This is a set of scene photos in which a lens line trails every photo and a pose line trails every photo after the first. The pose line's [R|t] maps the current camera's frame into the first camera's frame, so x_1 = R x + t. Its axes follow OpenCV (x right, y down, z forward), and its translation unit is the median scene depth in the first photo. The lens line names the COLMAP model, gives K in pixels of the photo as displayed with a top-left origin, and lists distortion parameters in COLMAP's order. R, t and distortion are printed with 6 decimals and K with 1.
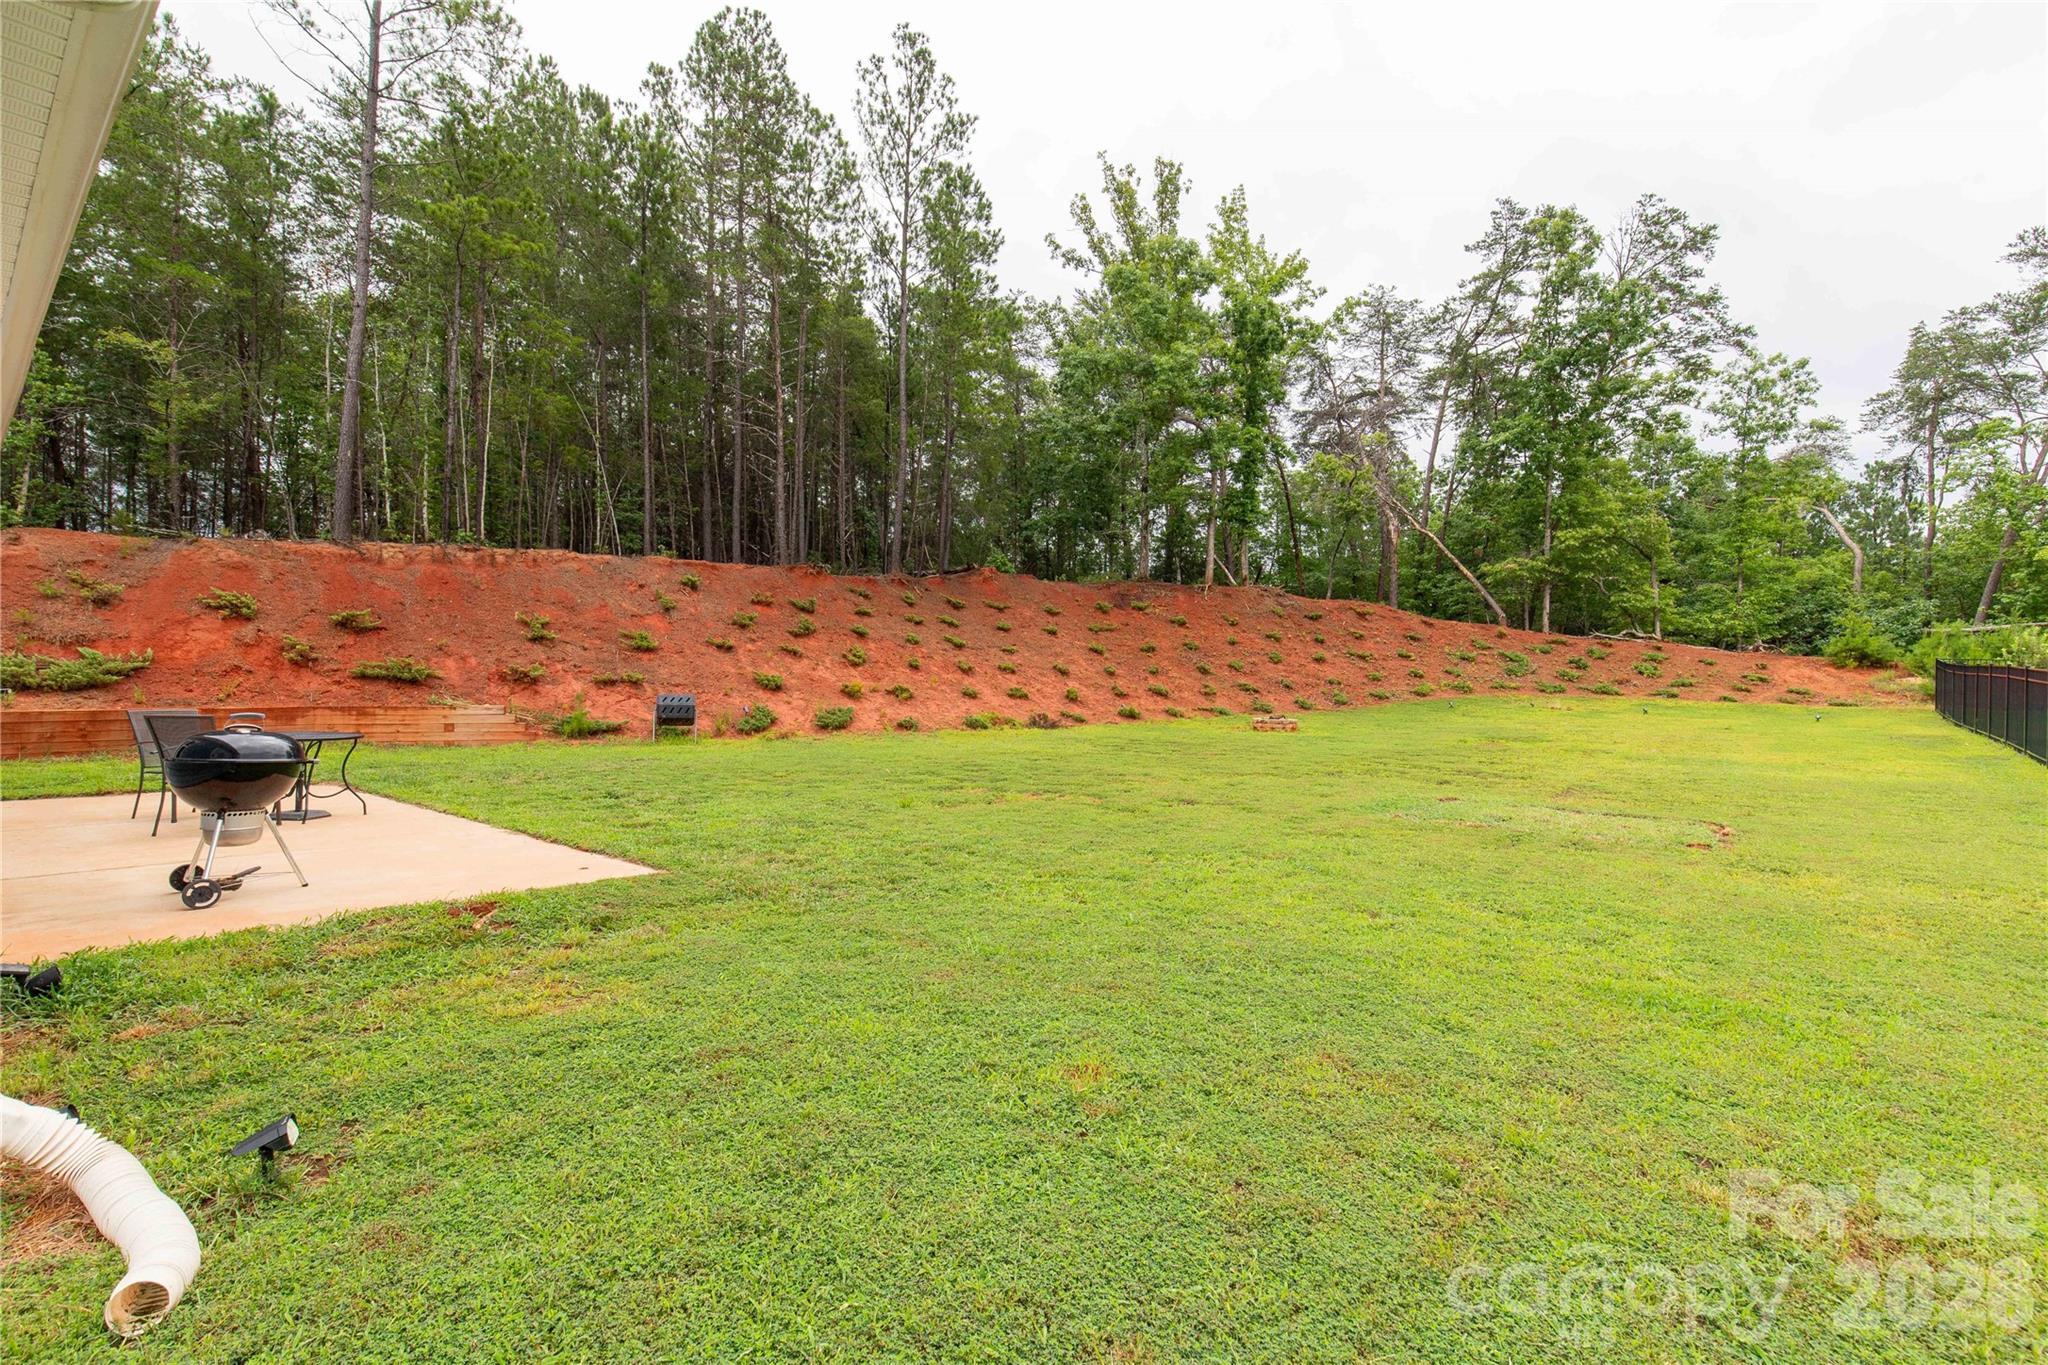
lens RADIAL K [[945.0, 0, 1024.2], [0, 945.0, 684.2], [0, 0, 1]] dist [0.007804, 0.000039]
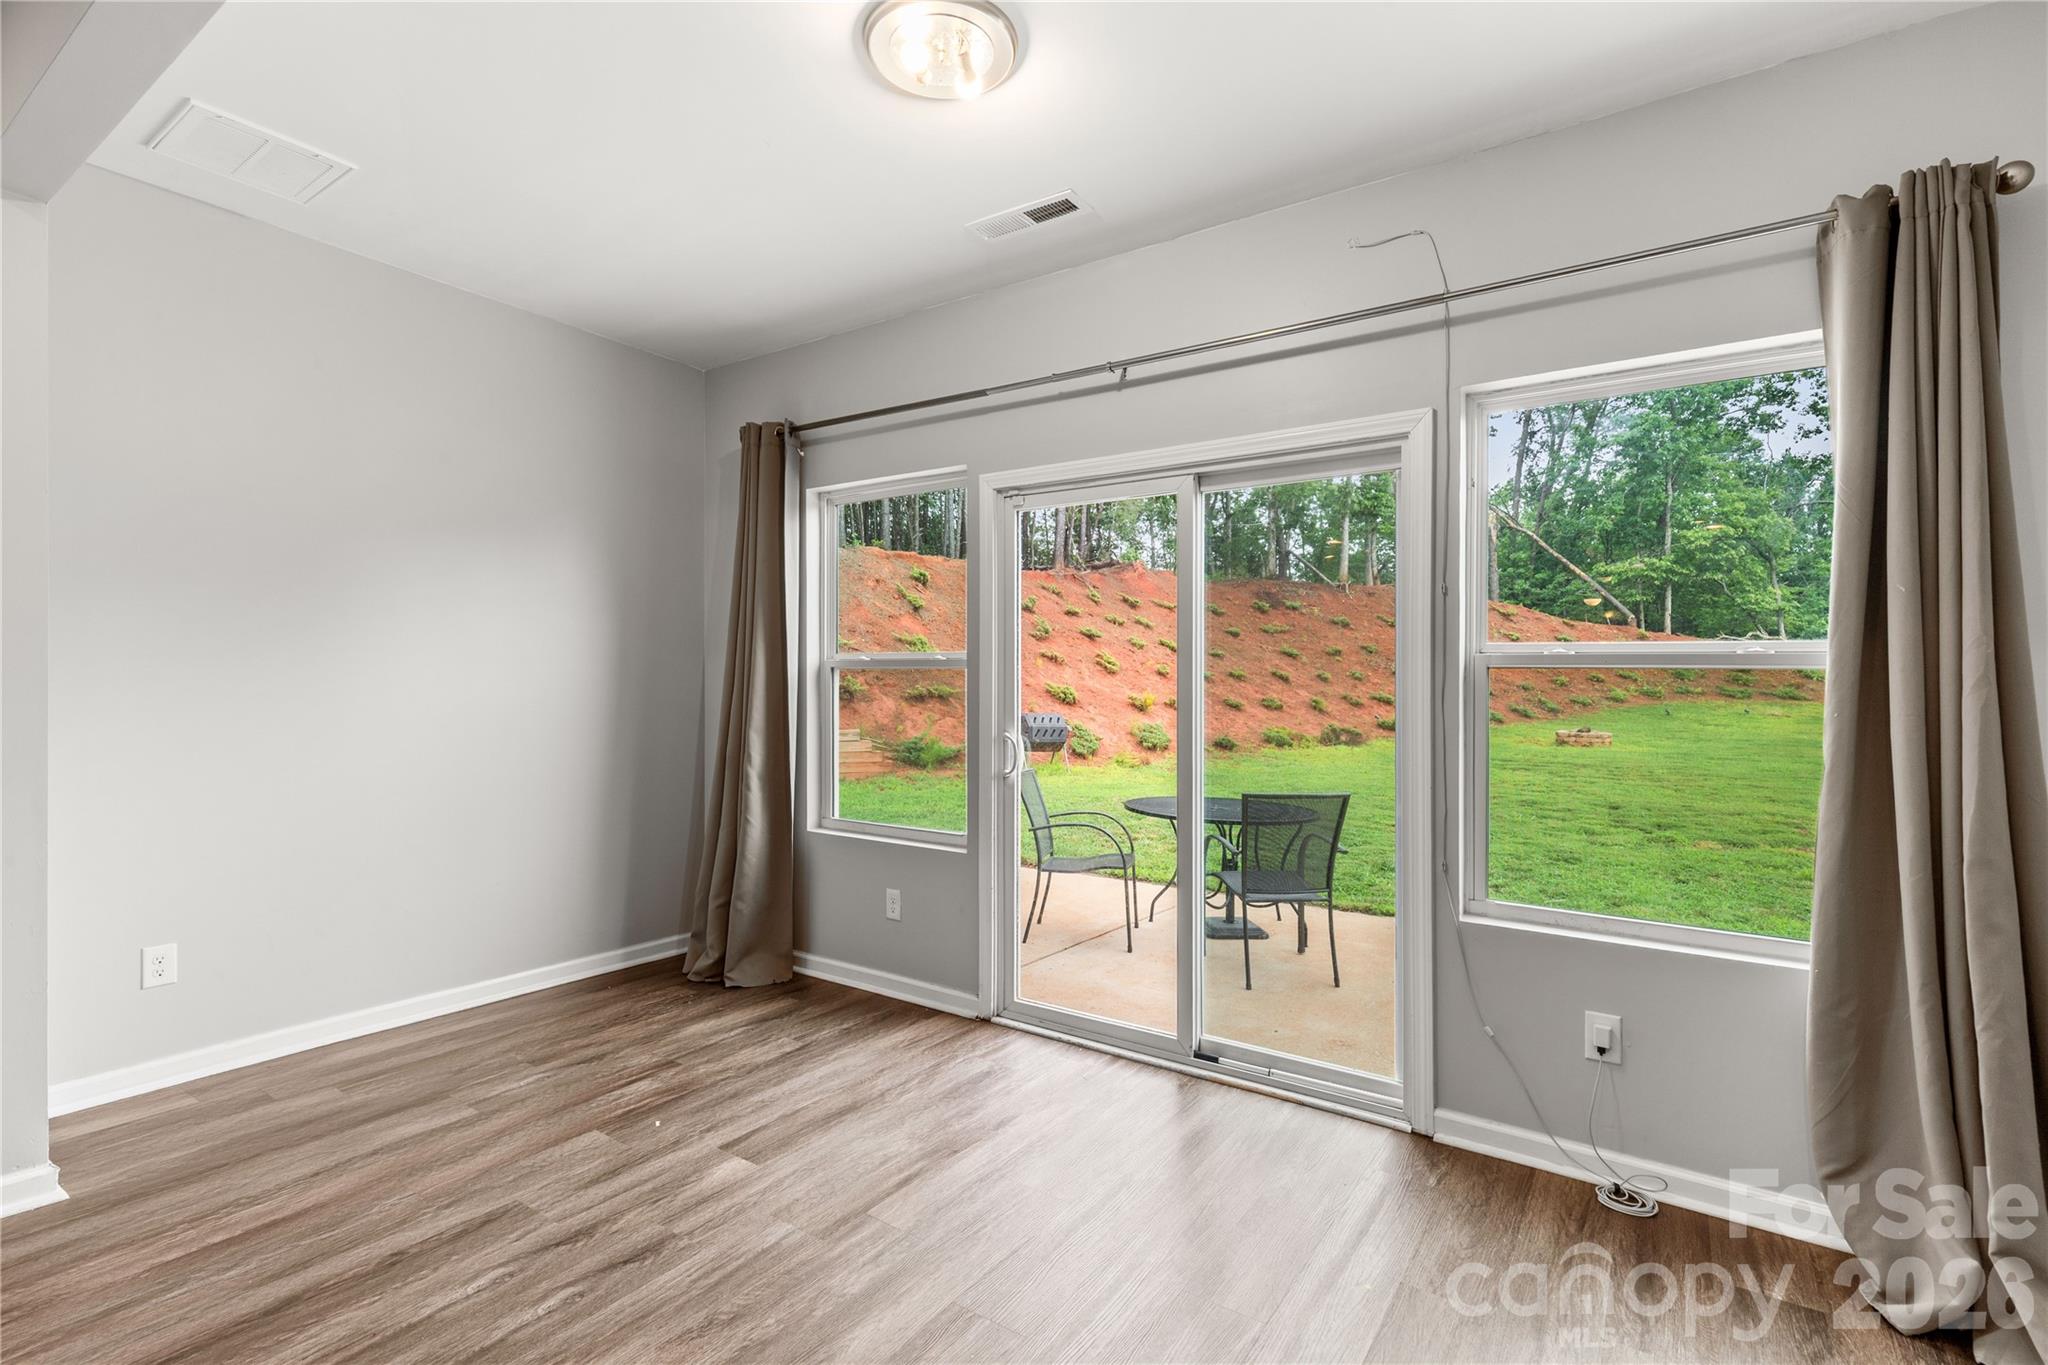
lens RADIAL K [[945.0, 0, 1015.5], [0, 945.0, 690.4], [0, 0, 1]] dist [0.007804, 0.000039]
pose [[0.995627, -0.003962, 0.093339, -0.214227], [0.003056, 0.999947, 0.009841, -0.007966], [-0.093373, -0.009512, 0.995586, 0.085440]]
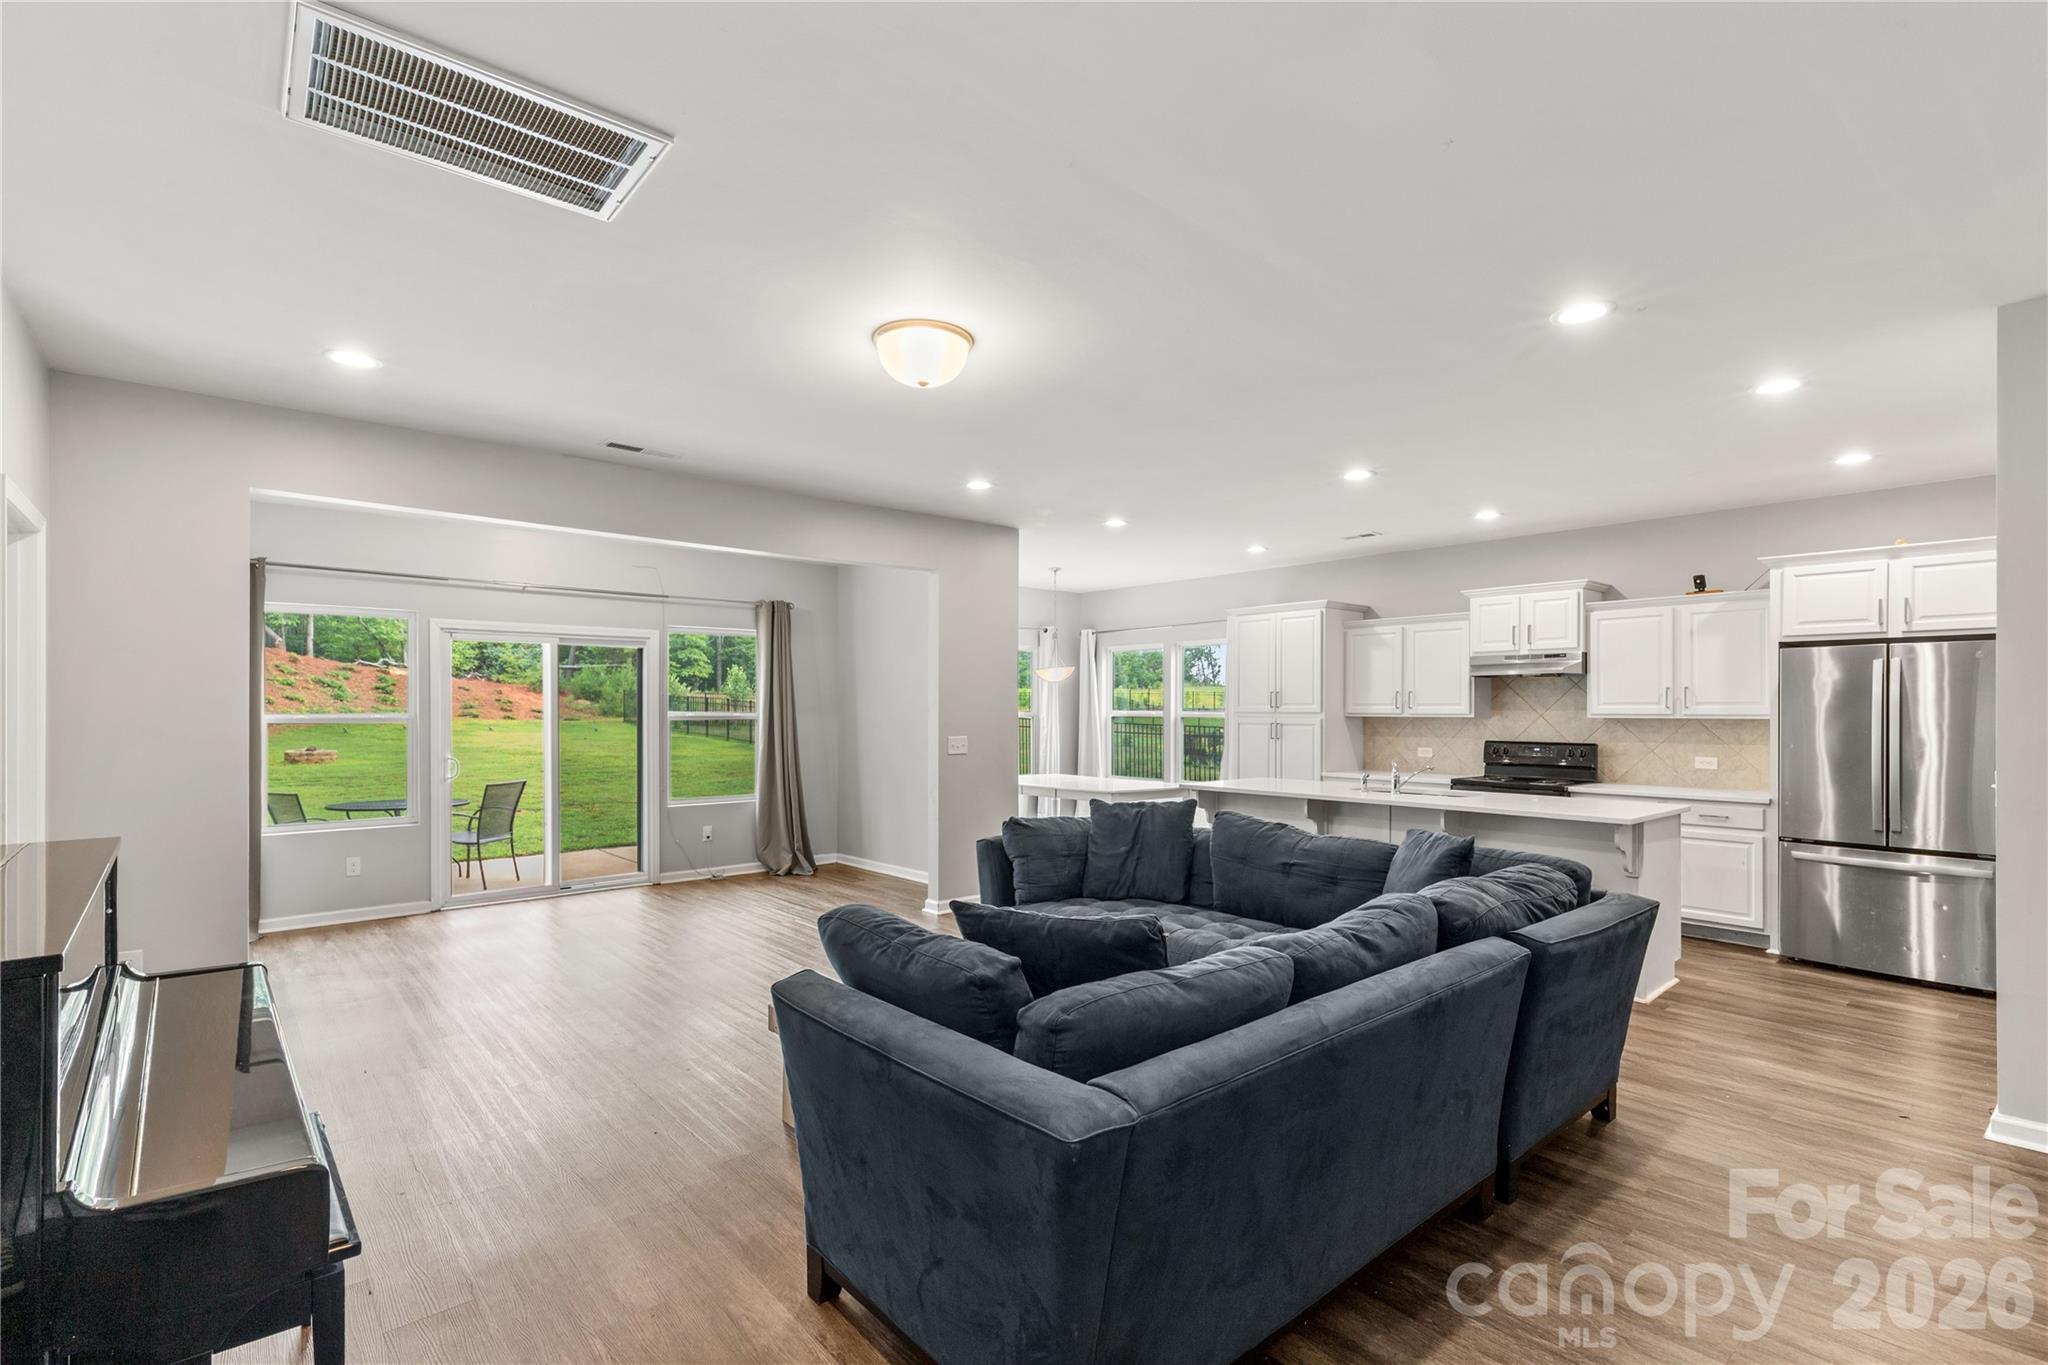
lens RADIAL K [[945.0, 0, 1017.4], [0, 945.0, 704.8], [0, 0, 1]] dist [0.007804, 0.000039]
pose [[0.167192, -0.013281, 0.985835, -0.366746], [0.001099, 0.999911, 0.013284, -0.014810], [-0.985924, -0.001138, 0.167191, 0.042294]]
